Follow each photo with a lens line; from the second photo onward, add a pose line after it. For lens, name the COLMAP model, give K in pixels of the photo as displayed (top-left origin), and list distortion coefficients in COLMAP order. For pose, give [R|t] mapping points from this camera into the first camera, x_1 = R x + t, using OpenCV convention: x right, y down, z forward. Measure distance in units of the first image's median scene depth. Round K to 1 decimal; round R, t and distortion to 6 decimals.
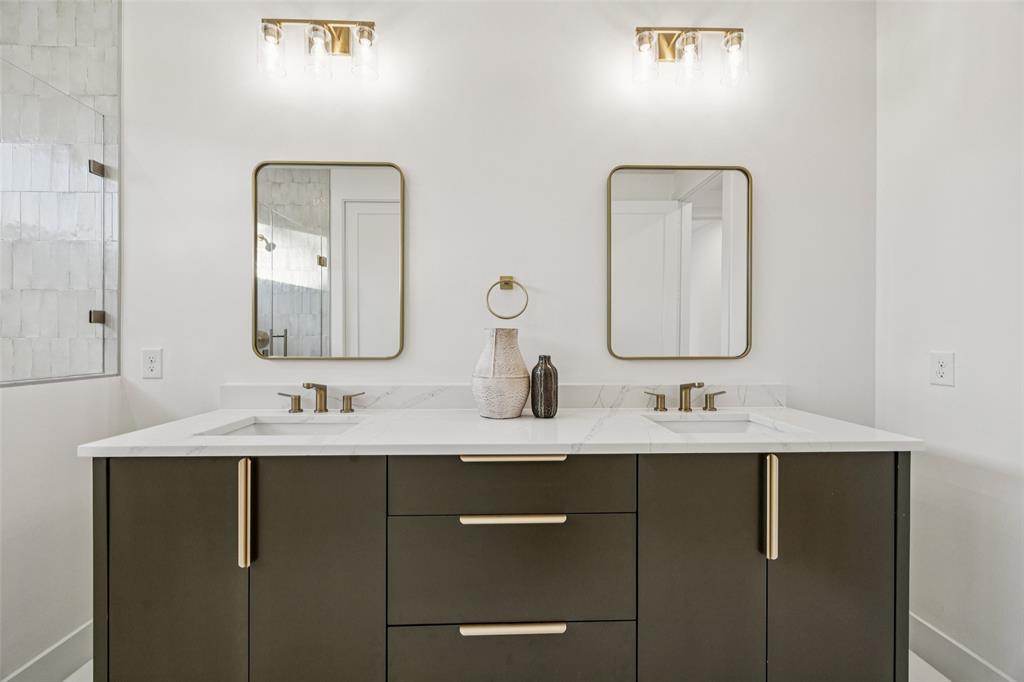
lens RADIAL K [[372.8, 0, 510.8], [0, 372.8, 346.5], [0, 0, 1]] dist [-0.002013, -0.000017]
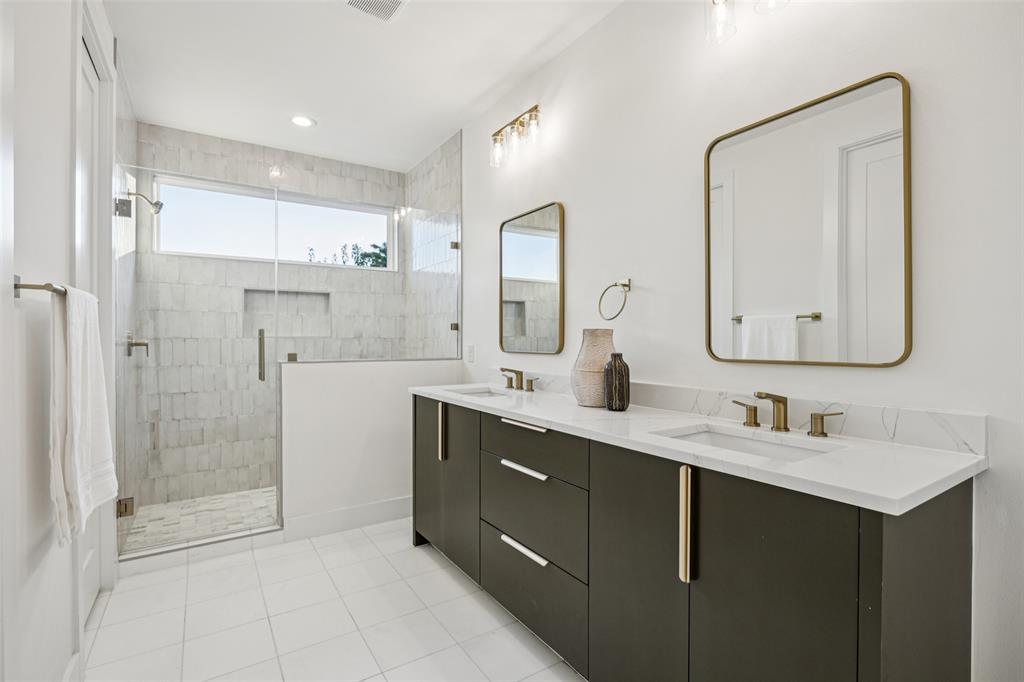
lens RADIAL K [[477.7, 0, 517.5], [0, 477.7, 340.4], [0, 0, 1]] dist [-0.012659, -0.000455]
pose [[0.530288, 0.000463, -0.847818, 0.991317], [-0.011876, 0.999906, -0.006882, 0.000673], [0.847735, 0.013719, 0.530243, 0.027702]]
